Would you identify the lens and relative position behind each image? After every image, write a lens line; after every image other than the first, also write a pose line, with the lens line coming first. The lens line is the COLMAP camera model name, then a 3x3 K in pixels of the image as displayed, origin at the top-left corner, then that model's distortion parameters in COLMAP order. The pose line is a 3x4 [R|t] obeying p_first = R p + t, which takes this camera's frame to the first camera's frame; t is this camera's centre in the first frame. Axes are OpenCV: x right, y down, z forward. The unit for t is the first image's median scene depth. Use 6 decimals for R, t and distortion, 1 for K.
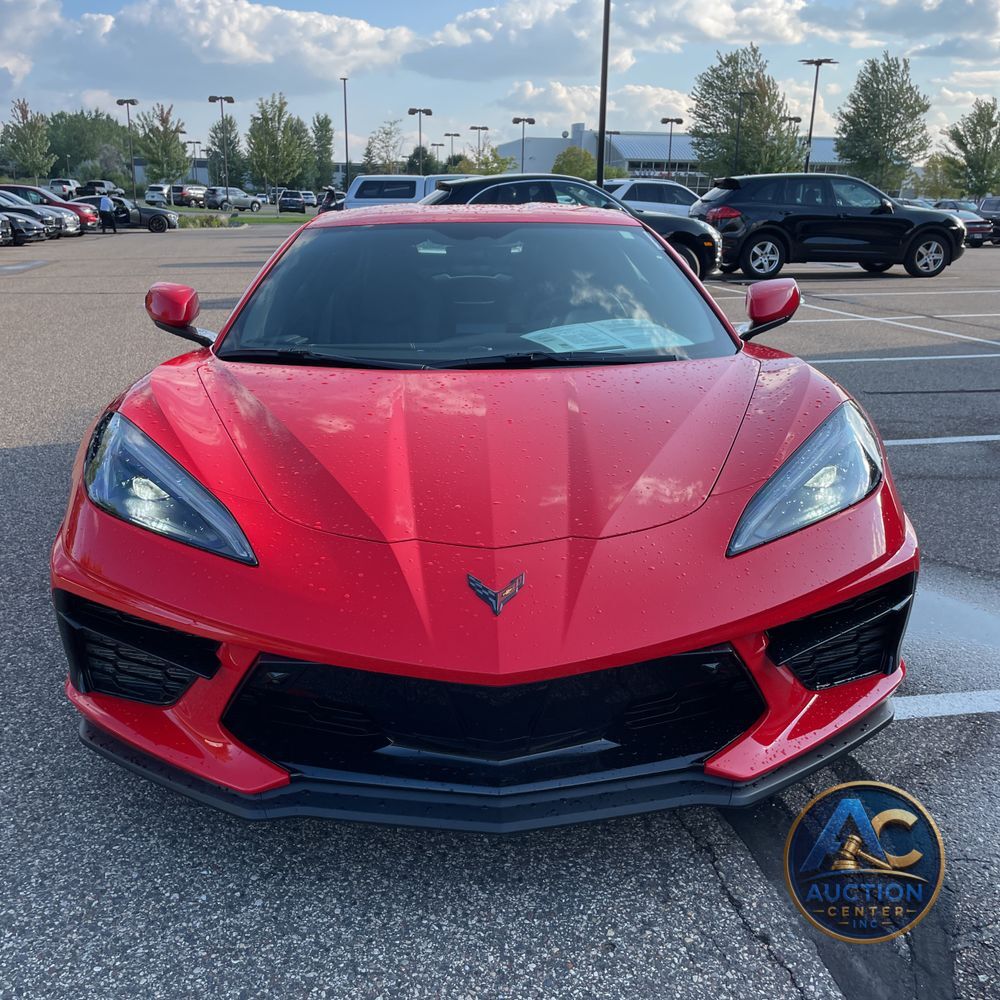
lens RADIAL K [[1008.8, 0, 507.8], [0, 1008.8, 492.9], [0, 0, 1]] dist [0.108803, -0.159742]
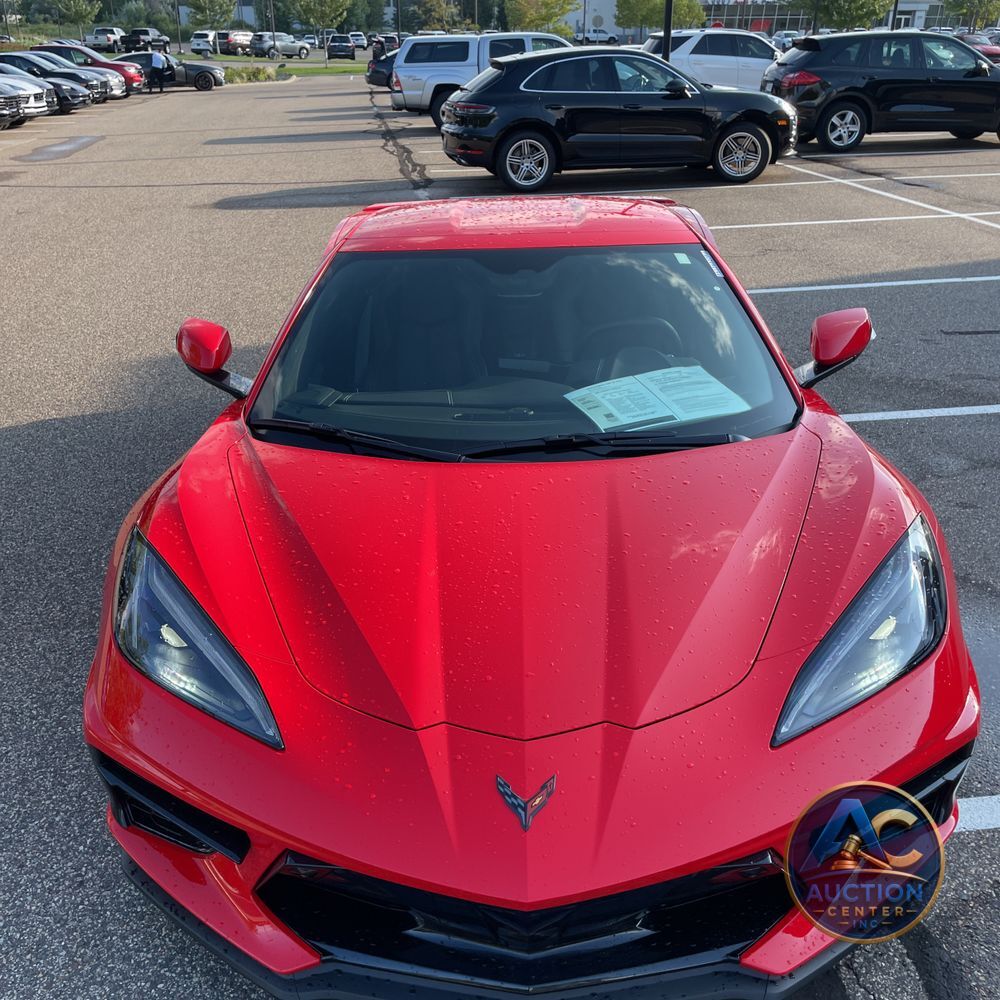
lens RADIAL K [[1015.1, 0, 500.0], [0, 1015.1, 500.0], [0, 0, 1]] dist [0.081528, -0.102608]
pose [[0.997952, 0.008742, -0.063370, 0.002777], [0.000687, 0.989097, 0.147262, -0.039163], [0.063966, -0.147004, 0.987065, 0.009335]]
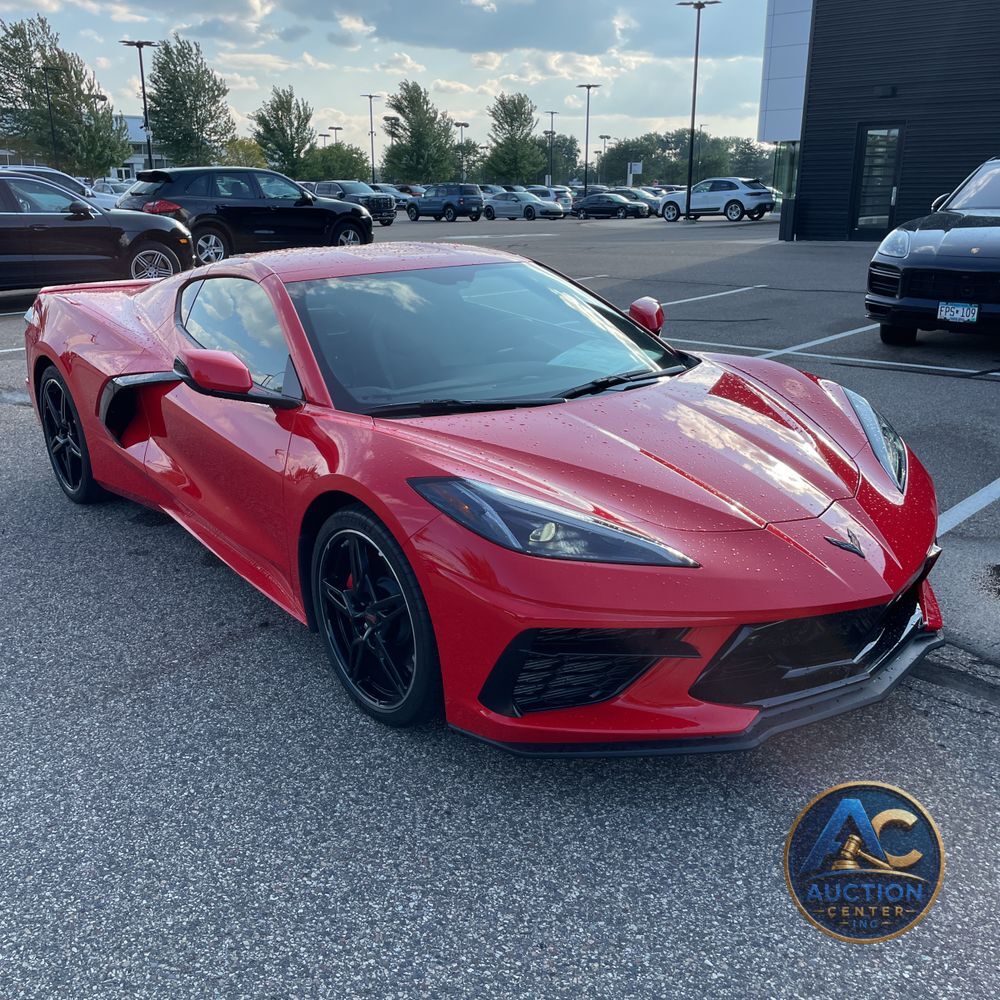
lens RADIAL K [[1015.2, 0, 496.4], [0, 1015.2, 488.7], [0, 0, 1]] dist [0.058057, -0.045348]
pose [[0.808398, -0.183369, 0.559347, -0.147254], [0.174475, 0.982183, 0.069825, -0.020552], [-0.562185, 0.041145, 0.825987, 0.007435]]
